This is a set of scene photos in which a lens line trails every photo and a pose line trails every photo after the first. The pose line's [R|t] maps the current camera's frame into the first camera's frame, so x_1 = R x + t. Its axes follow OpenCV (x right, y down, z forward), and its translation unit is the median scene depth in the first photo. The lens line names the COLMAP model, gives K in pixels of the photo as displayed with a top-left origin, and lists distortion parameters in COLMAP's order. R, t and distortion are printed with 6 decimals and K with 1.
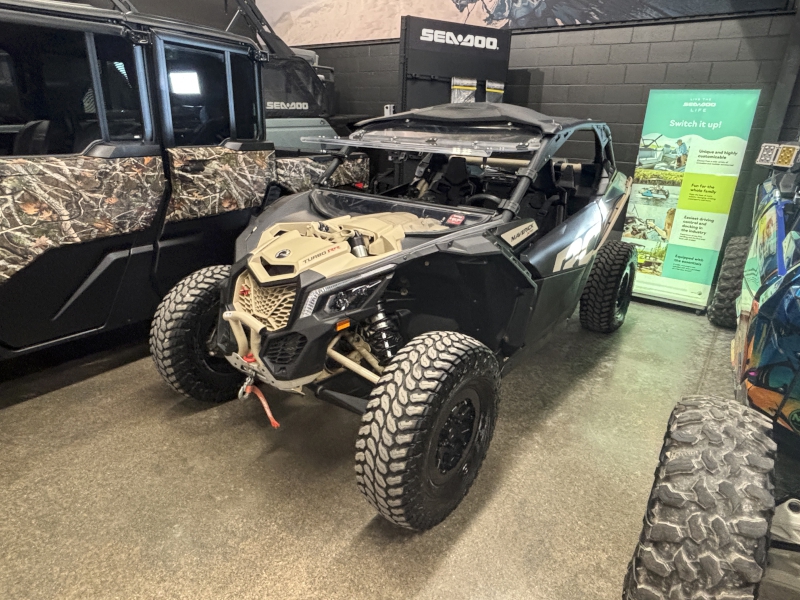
lens RADIAL K [[492.6, 0, 405.1], [0, 492.6, 302.2], [0, 0, 1]] dist [-0.001144, -0.005998]
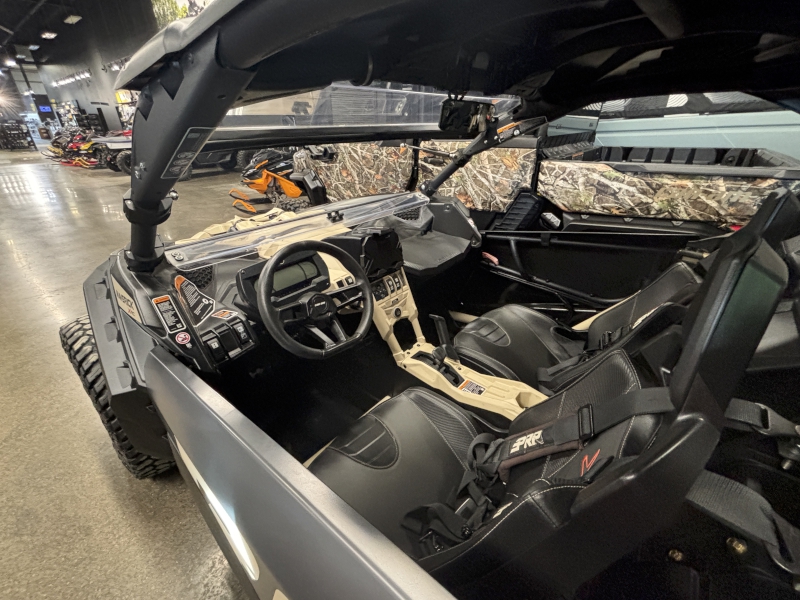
lens RADIAL K [[348.4, 0, 401.4], [0, 348.4, 300.1], [0, 0, 1]] dist [-0.000847, 0.001008]
pose [[-0.056068, 0.422552, -0.904603, 0.429420], [-0.332556, 0.846389, 0.415971, -0.309202], [0.941415, 0.324154, 0.093067, 0.963538]]
